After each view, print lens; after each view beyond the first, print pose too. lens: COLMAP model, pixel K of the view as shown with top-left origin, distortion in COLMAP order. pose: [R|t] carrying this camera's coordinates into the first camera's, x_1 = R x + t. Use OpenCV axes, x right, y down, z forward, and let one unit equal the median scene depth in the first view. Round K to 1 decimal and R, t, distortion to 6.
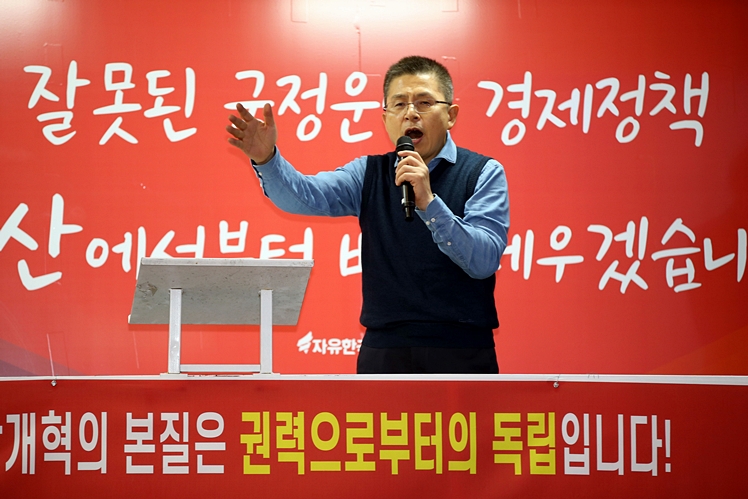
lens RADIAL K [[3831.1, 0, 358.5], [0, 3831.1, 250.3], [0, 0, 1]] dist [1.114376, 15.743557]
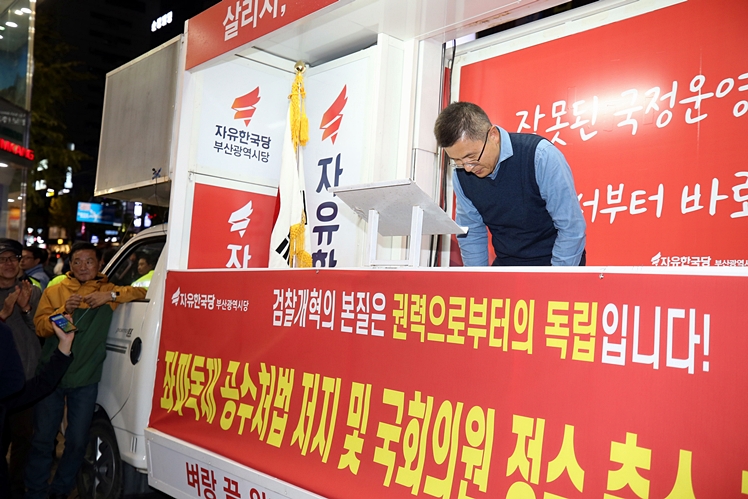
lens RADIAL K [[712.7, 0, 367.5], [0, 712.7, 249.5], [0, 0, 1]] dist [0.055468, -0.025695]
pose [[0.539037, -0.027804, -0.841823, 0.163601], [-0.006968, 0.999274, -0.037466, 0.031687], [0.842253, 0.026062, 0.538452, 0.754376]]
